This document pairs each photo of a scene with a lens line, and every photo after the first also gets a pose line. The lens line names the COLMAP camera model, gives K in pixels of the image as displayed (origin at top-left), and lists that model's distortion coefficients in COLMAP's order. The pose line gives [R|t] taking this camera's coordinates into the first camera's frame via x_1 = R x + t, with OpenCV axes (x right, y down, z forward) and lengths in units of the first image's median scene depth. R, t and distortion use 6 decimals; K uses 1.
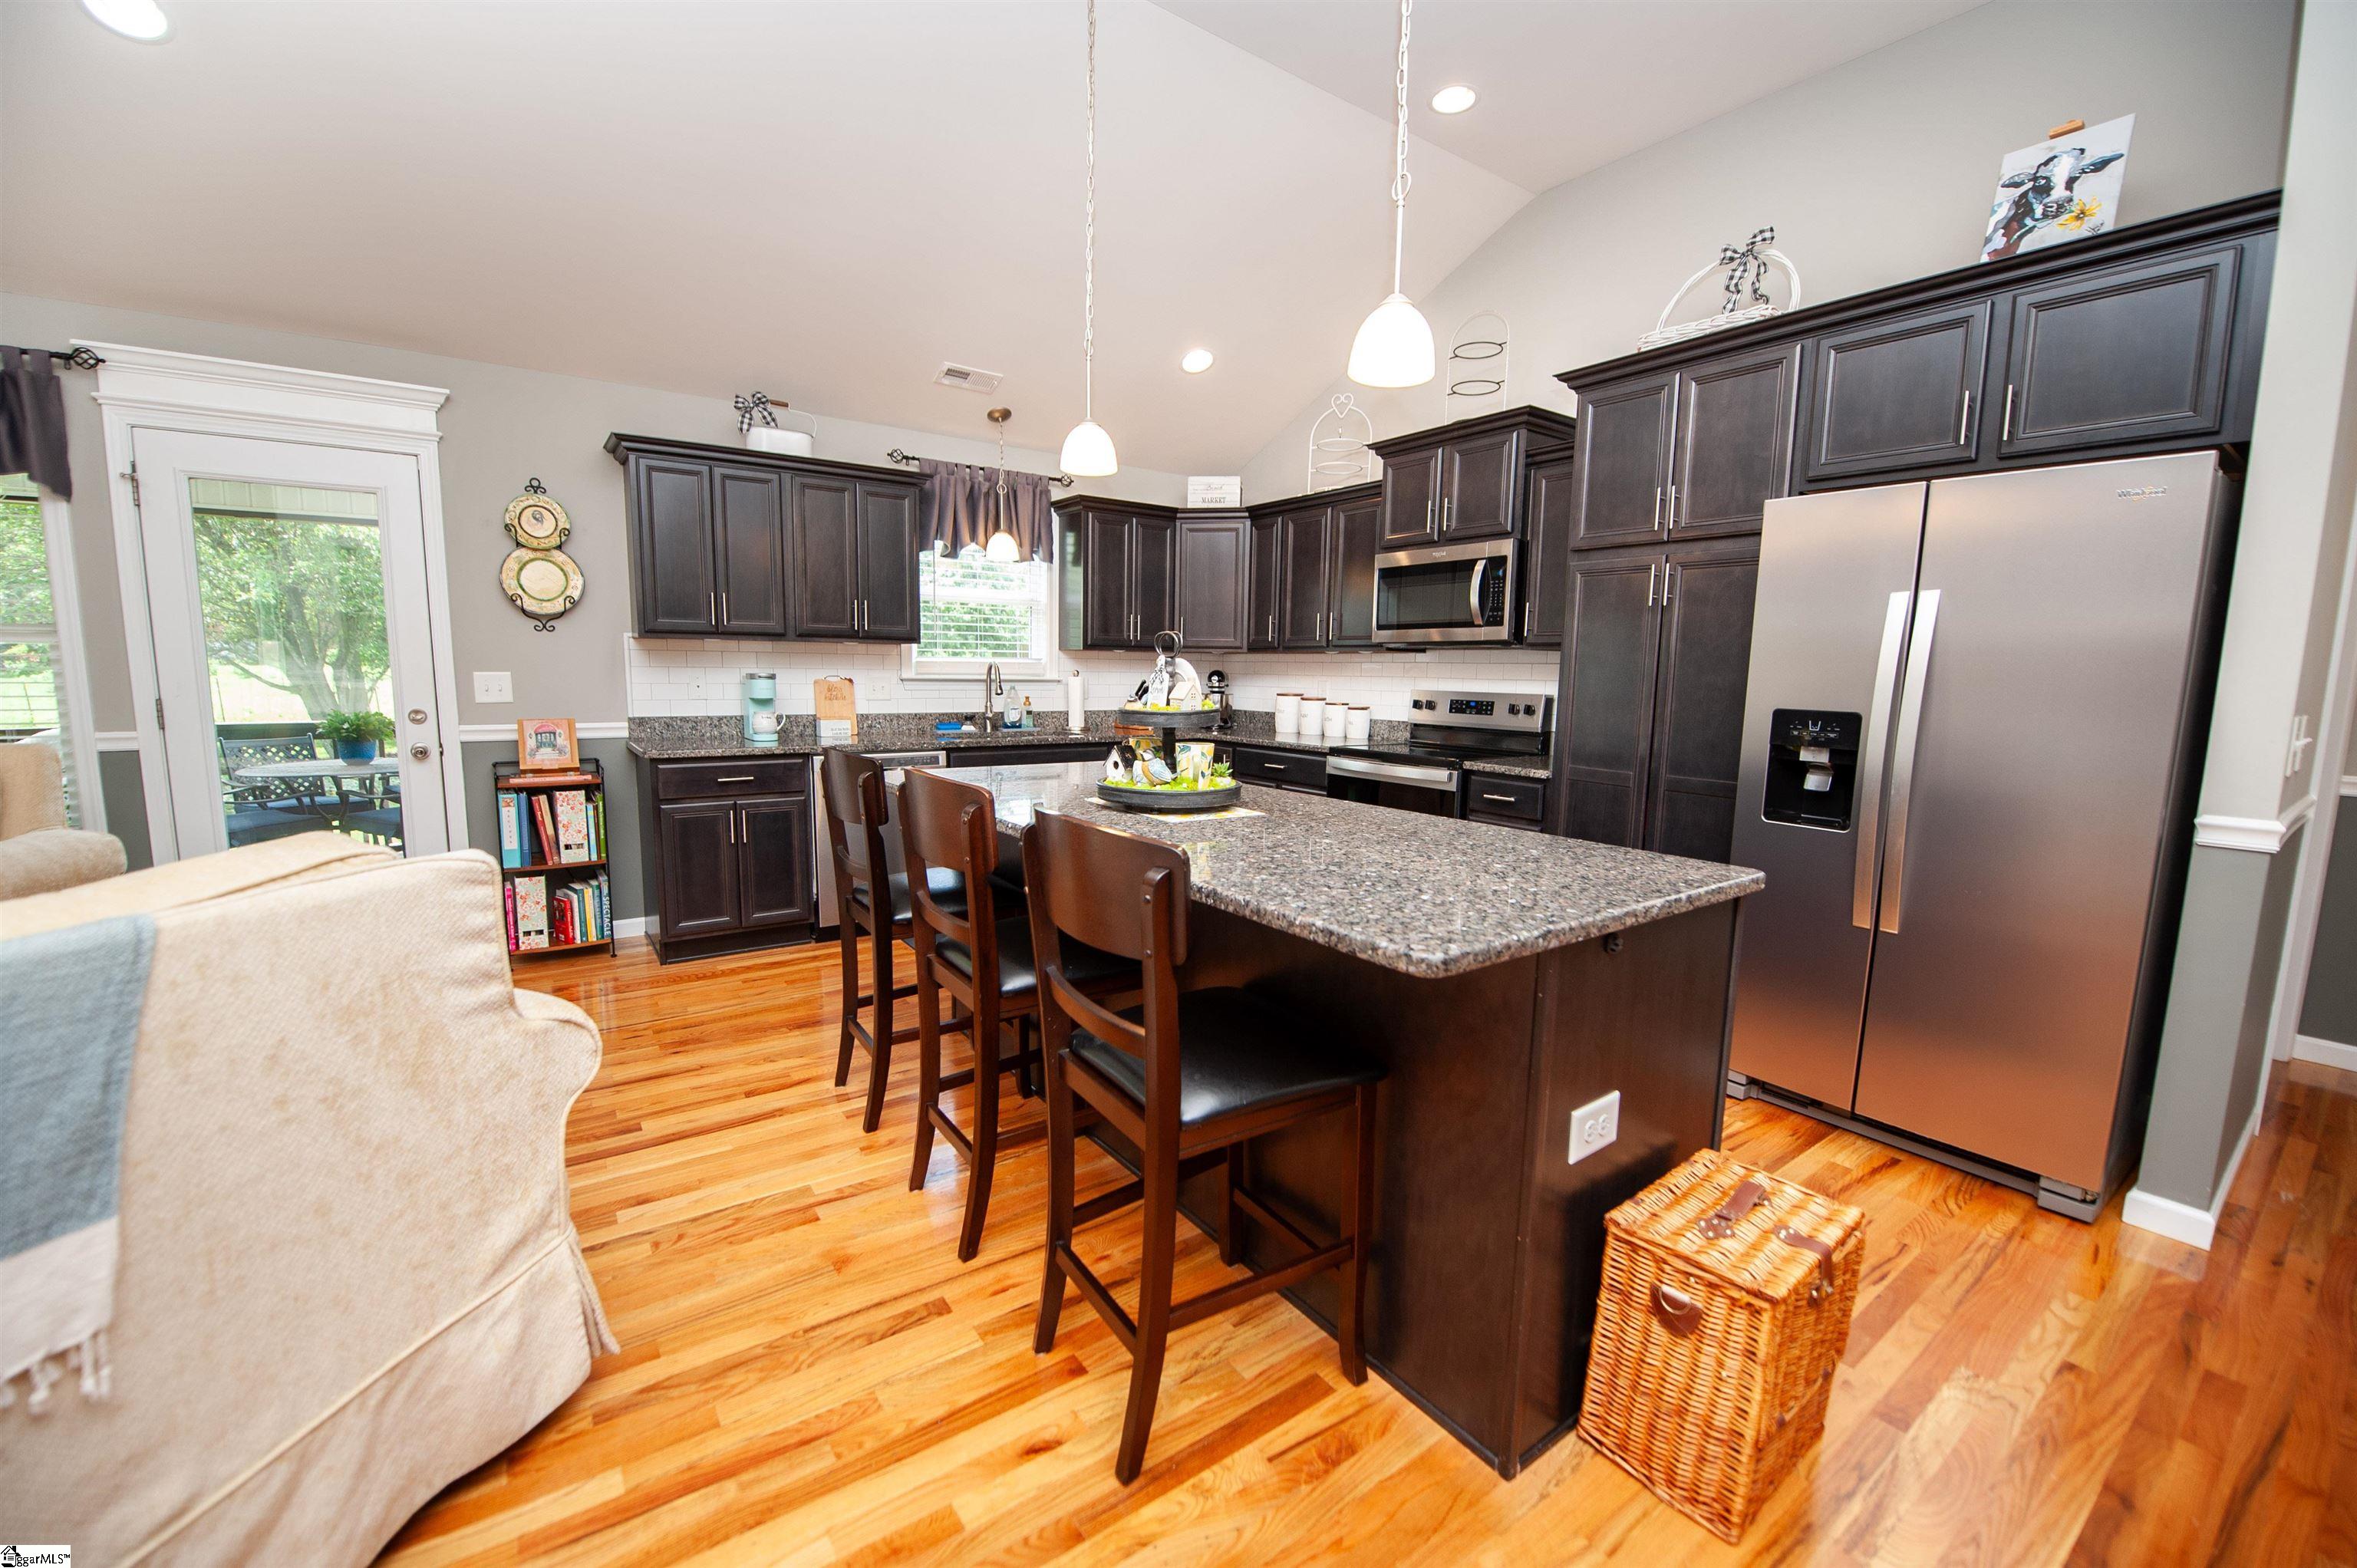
lens RADIAL K [[944.3, 0, 1186.4], [0, 944.3, 792.1], [0, 0, 1]] dist [-0.016087, -0.002570]
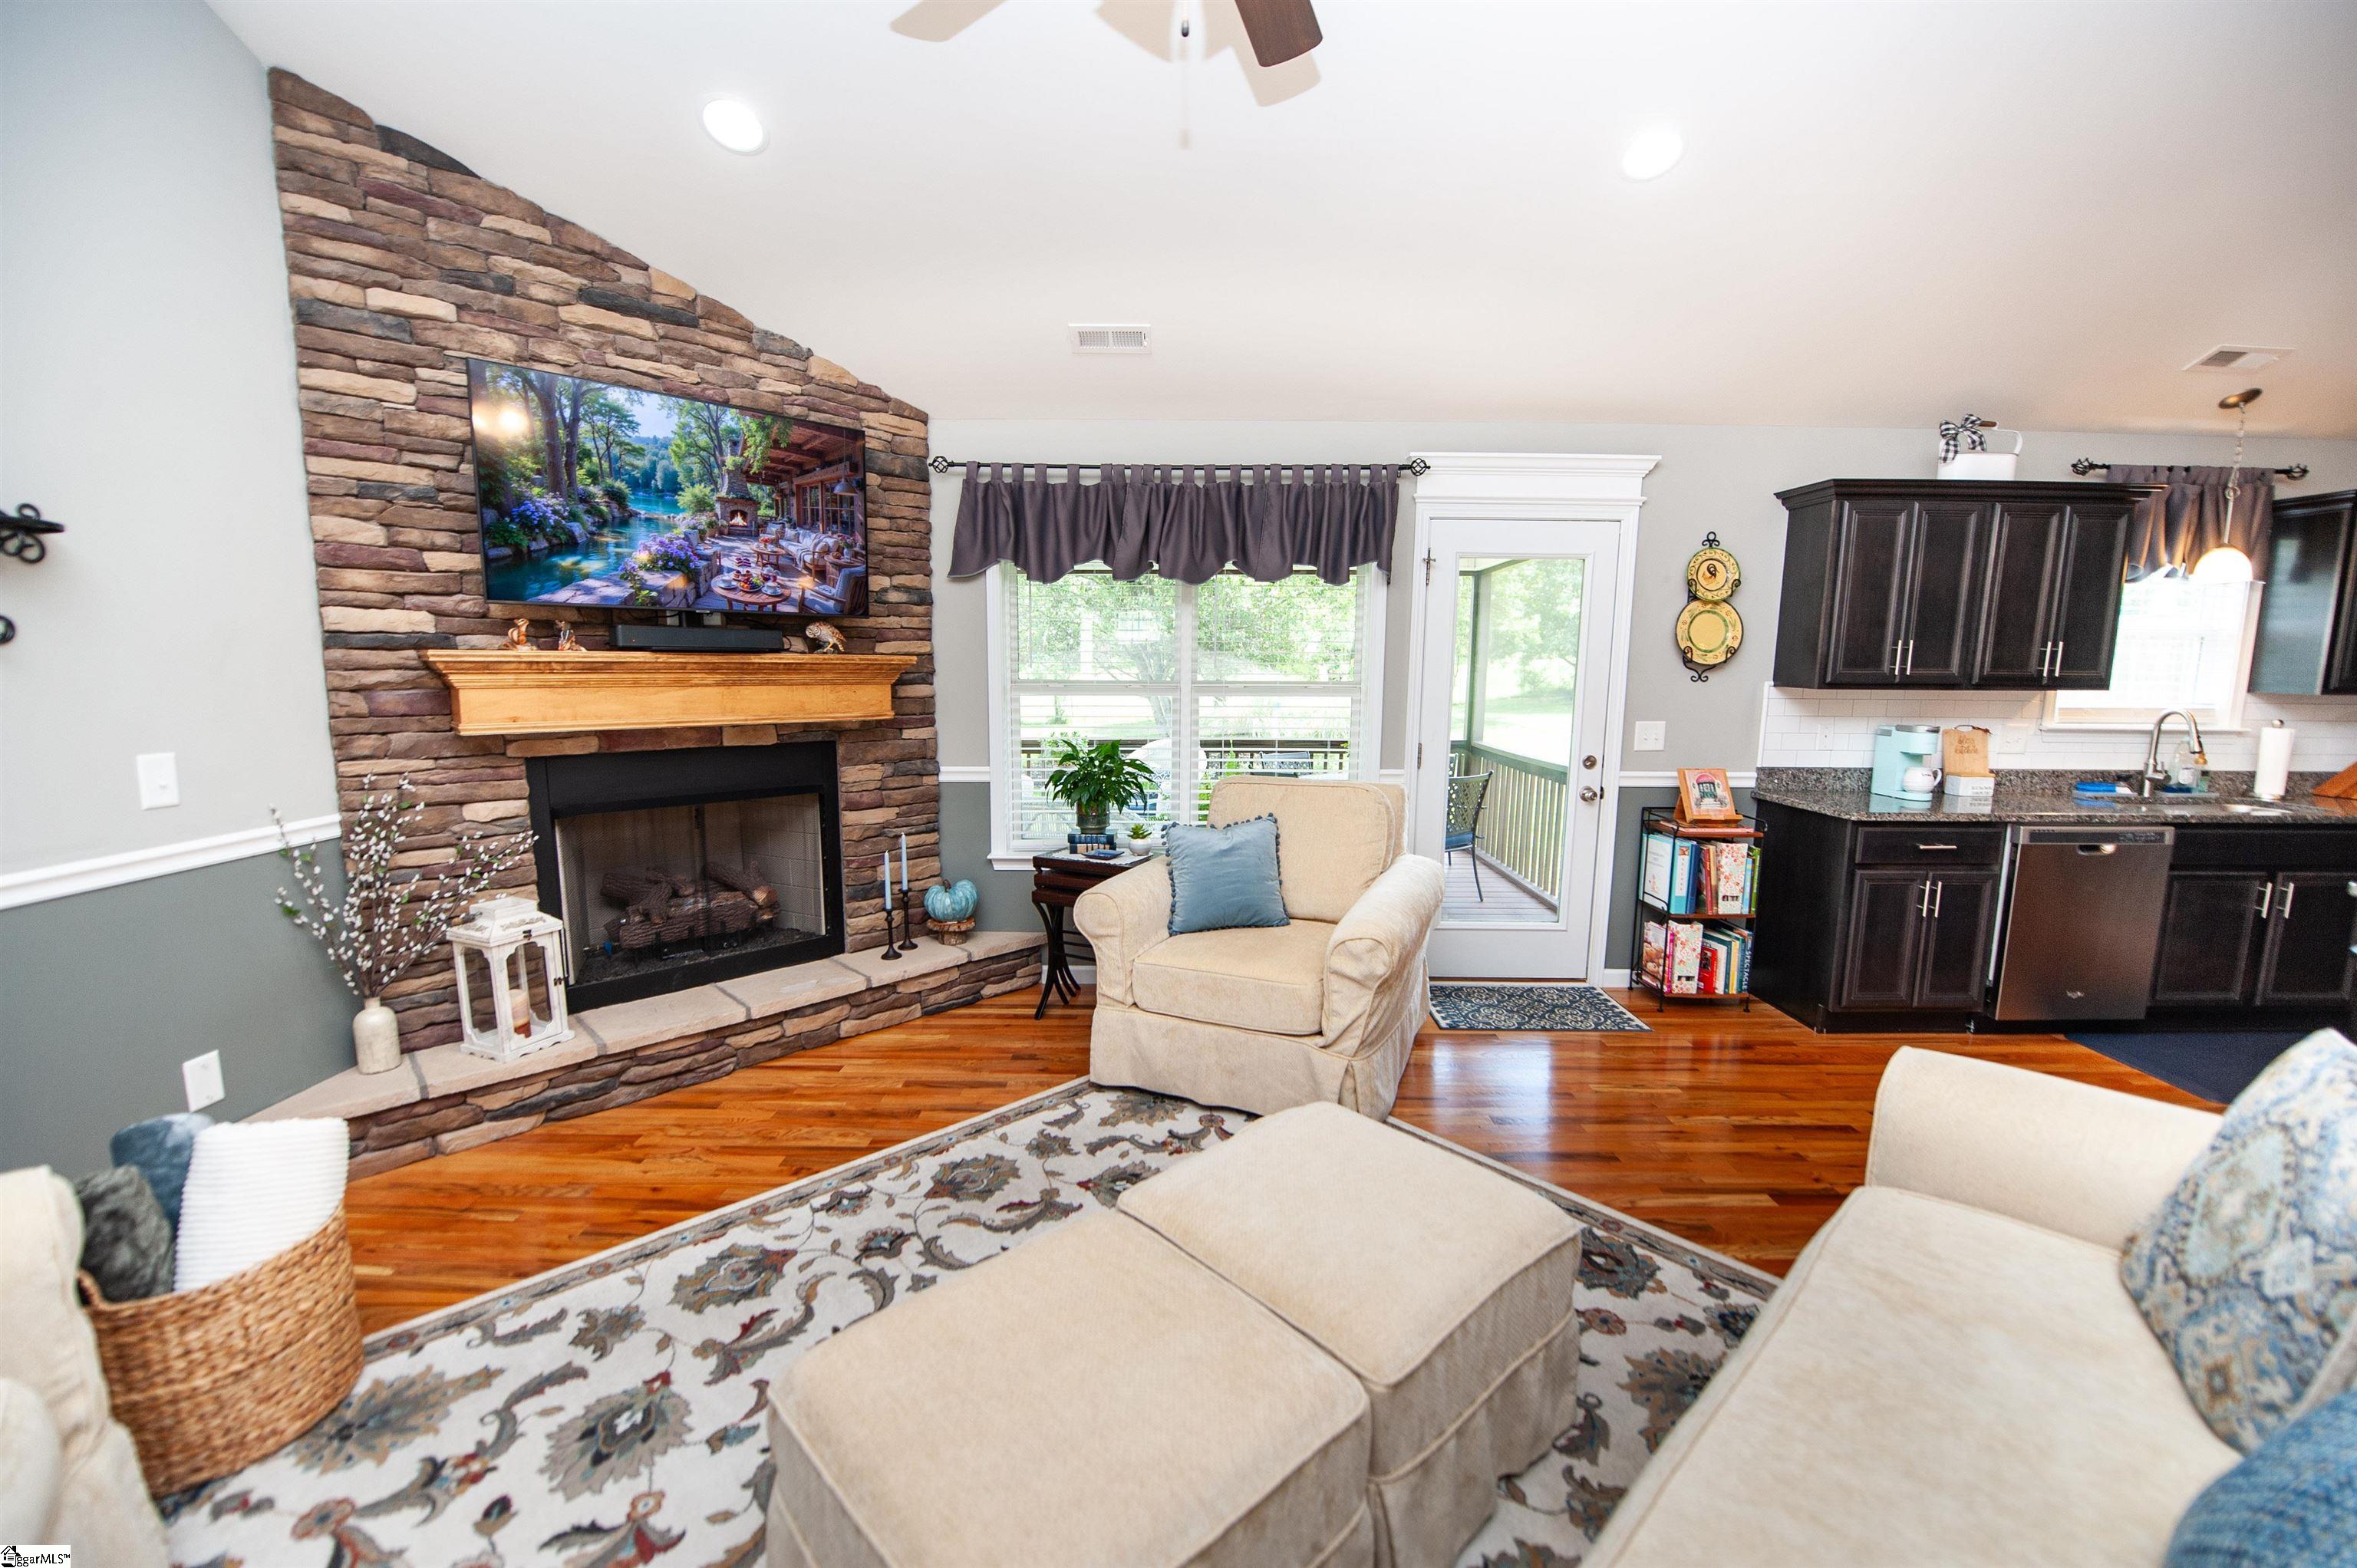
lens RADIAL K [[944.3, 0, 1185.5], [0, 944.3, 790.1], [0, 0, 1]] dist [-0.016087, -0.002570]
pose [[0.809610, 0.066847, -0.583149, -0.543008], [-0.068532, 0.997464, 0.019194, -0.036203], [0.582953, 0.024425, 0.812138, -0.151902]]
